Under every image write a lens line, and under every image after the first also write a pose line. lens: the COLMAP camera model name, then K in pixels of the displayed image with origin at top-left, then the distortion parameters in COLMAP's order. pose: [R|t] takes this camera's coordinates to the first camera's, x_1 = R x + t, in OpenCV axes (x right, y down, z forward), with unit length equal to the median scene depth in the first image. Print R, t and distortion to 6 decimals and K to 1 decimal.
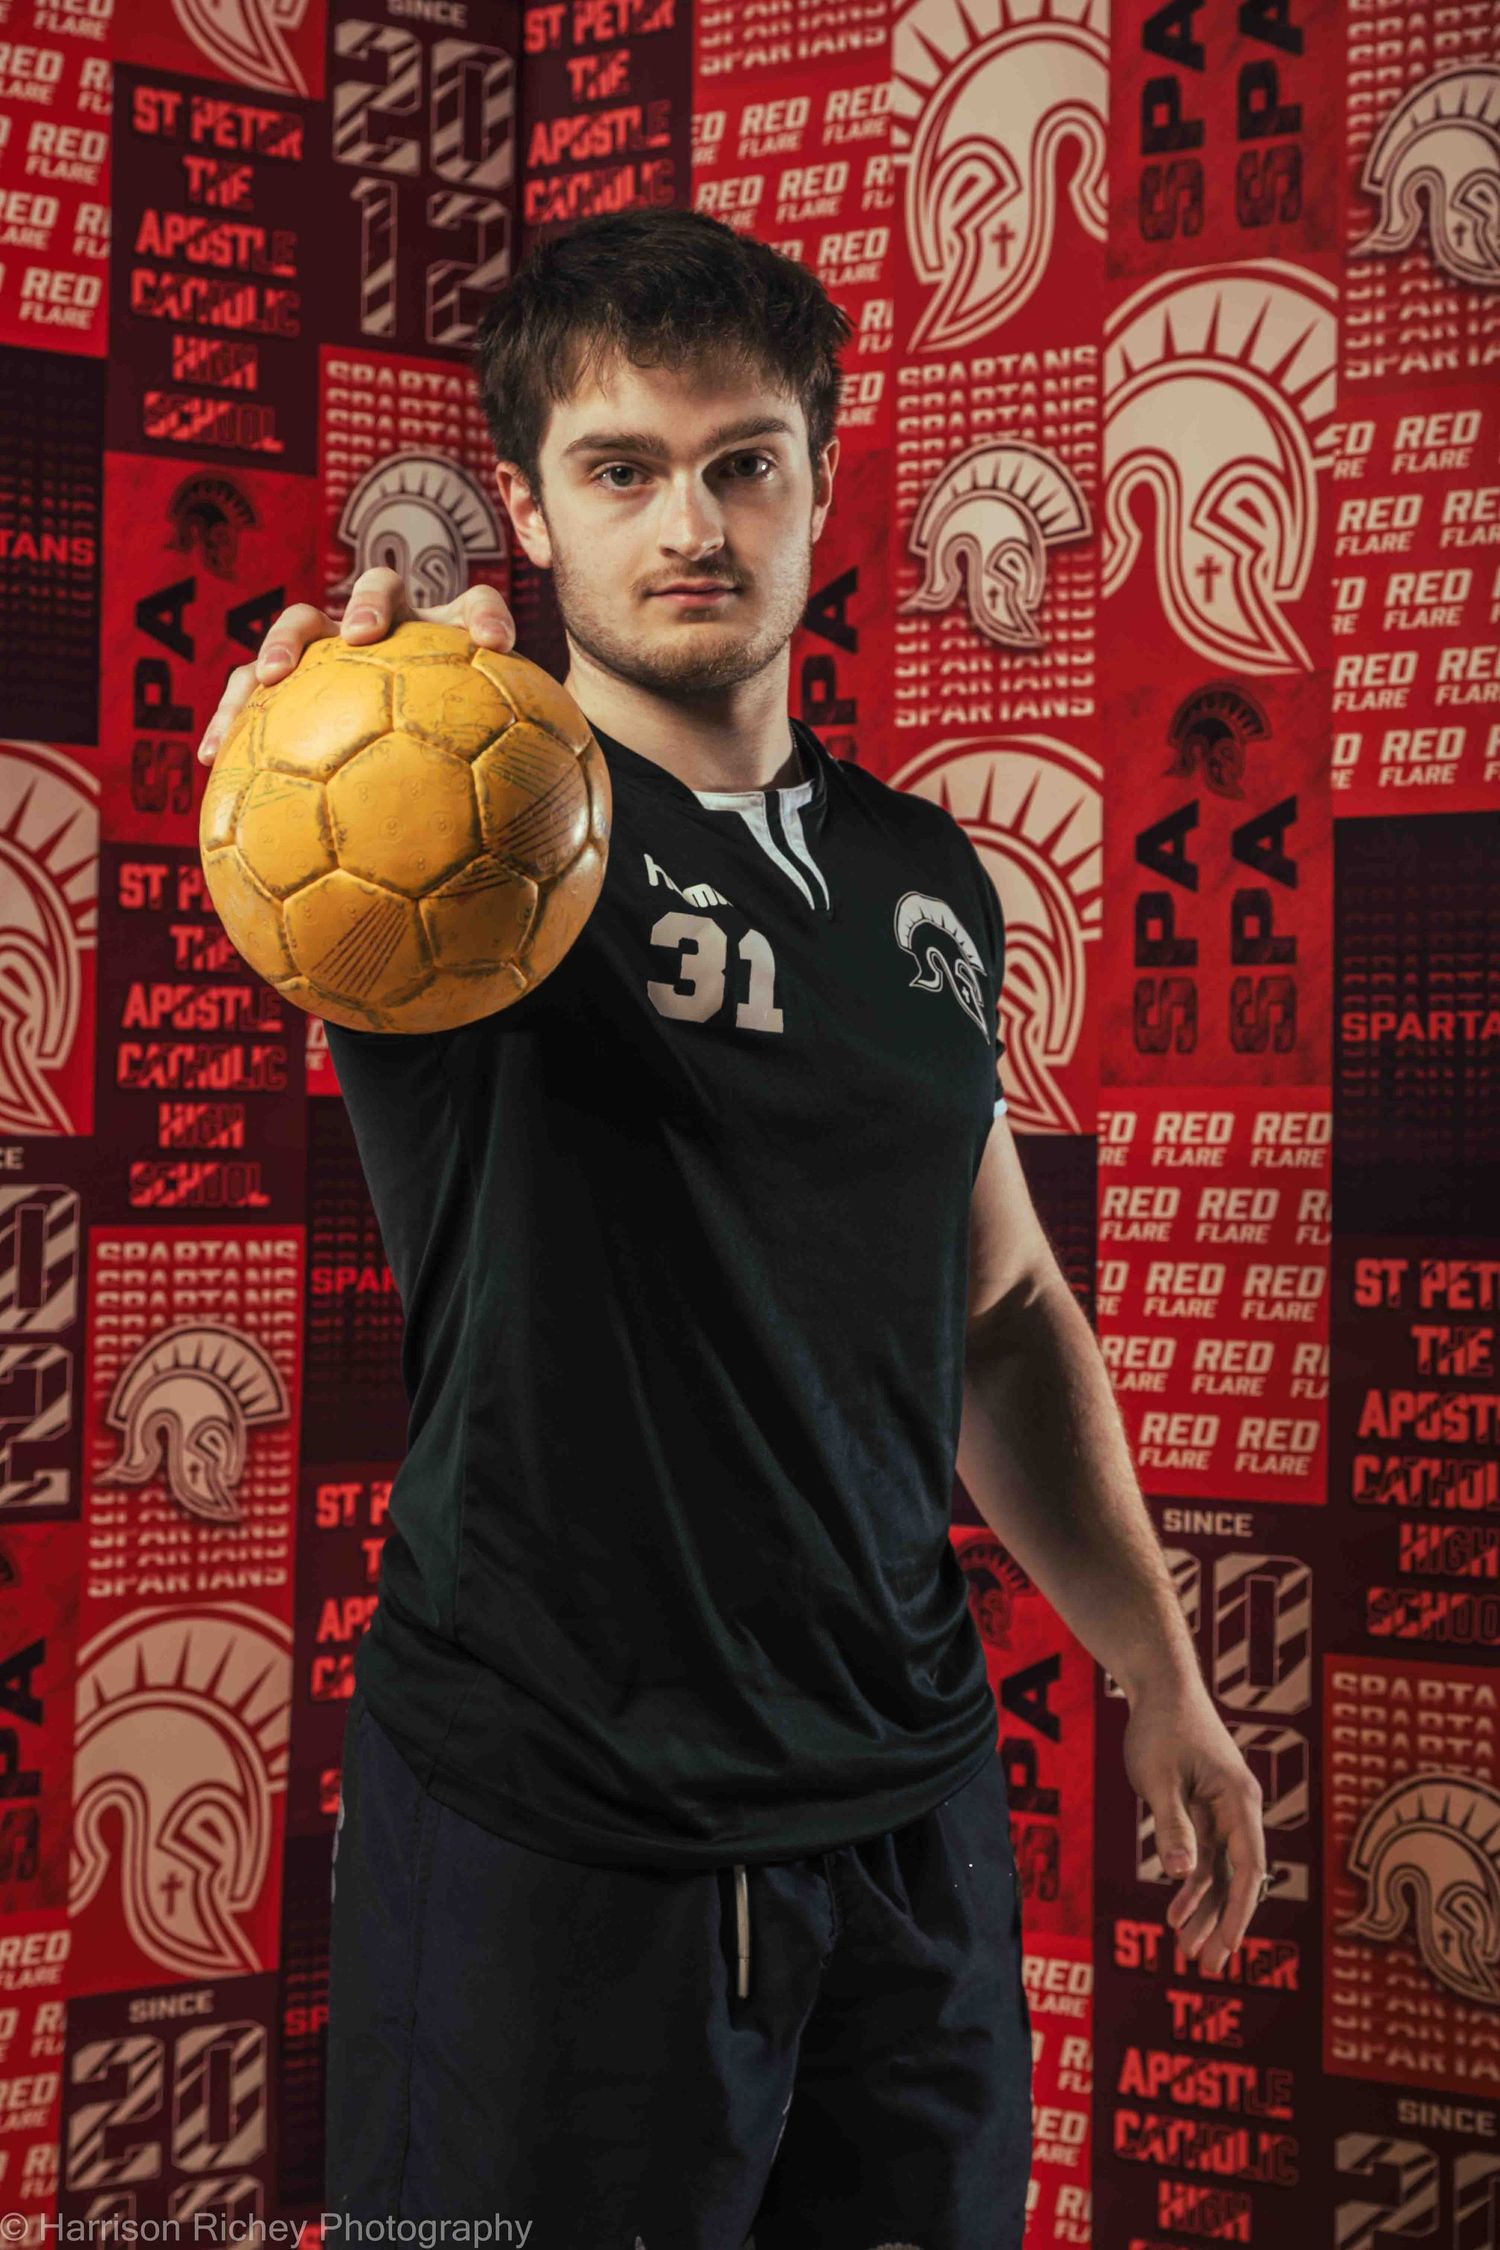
lens RADIAL K [[4669.3, 0, 753.8], [0, 4669.3, 1157.3], [0, 0, 1]] dist [0.046345, -0.104584]
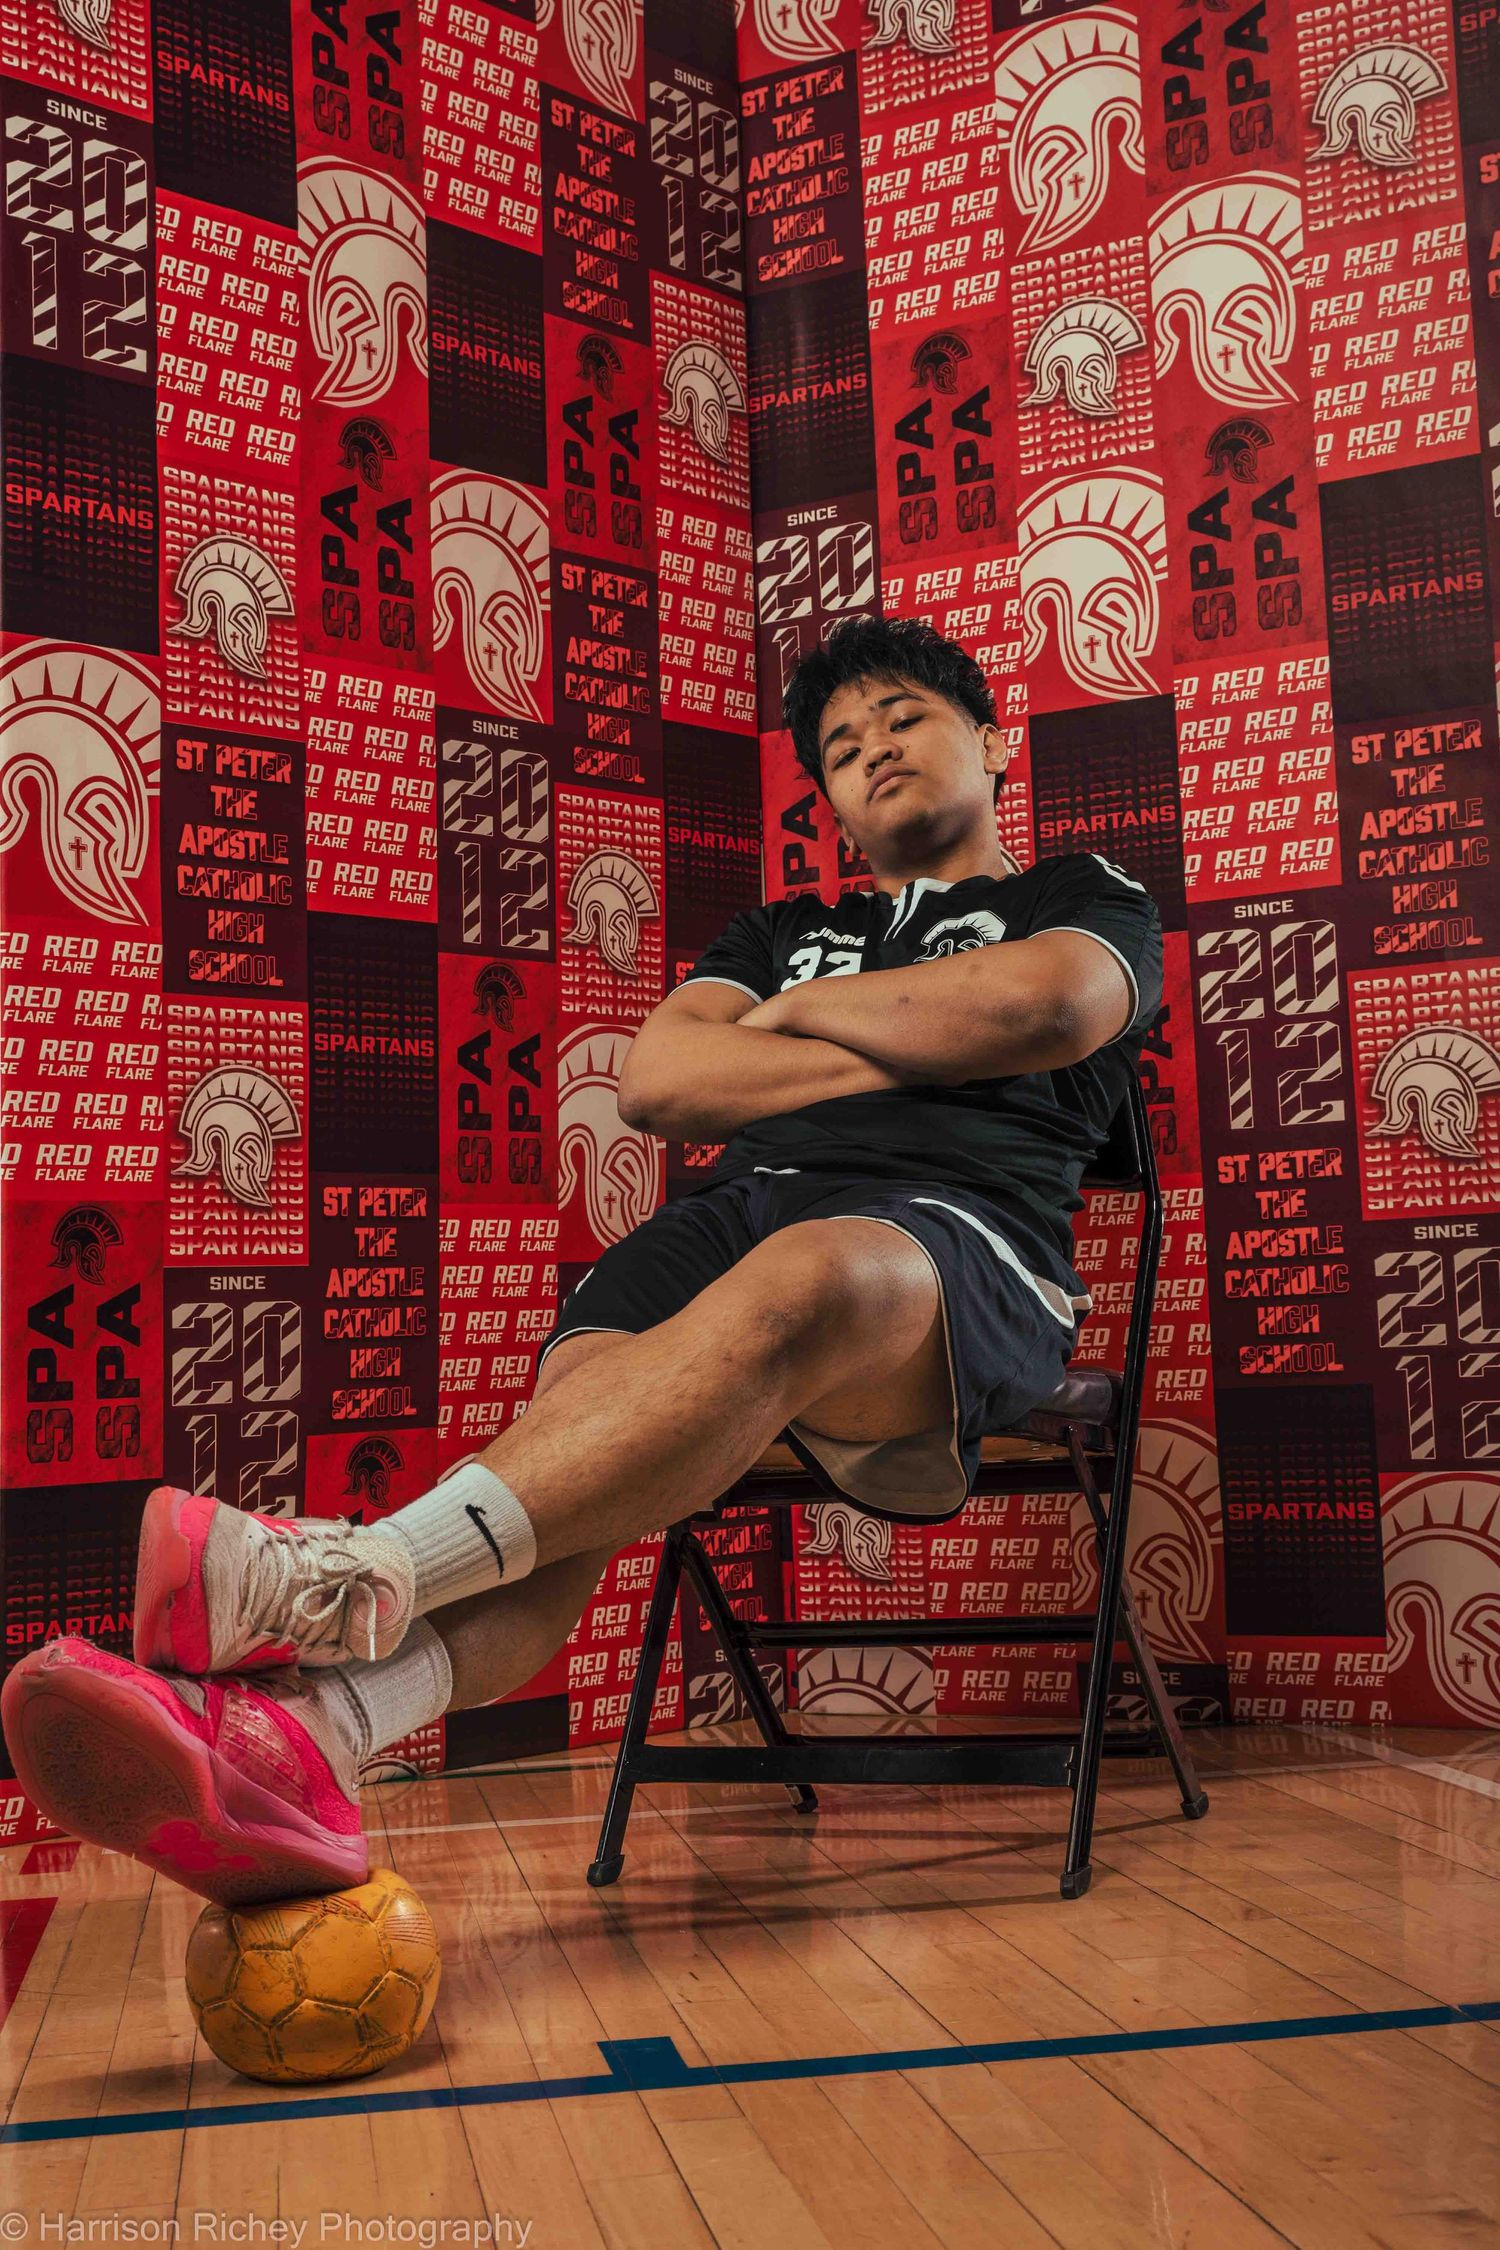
lens RADIAL K [[3009.4, 0, 749.5], [0, 3009.4, 1123.5], [0, 0, 1]] dist [-0.007411, 0.000574]
pose [[0.988662, -0.040280, 0.144653, -0.232494], [0.051290, 0.995997, -0.073208, 0.214112], [-0.141126, 0.079797, 0.986771, -0.027472]]
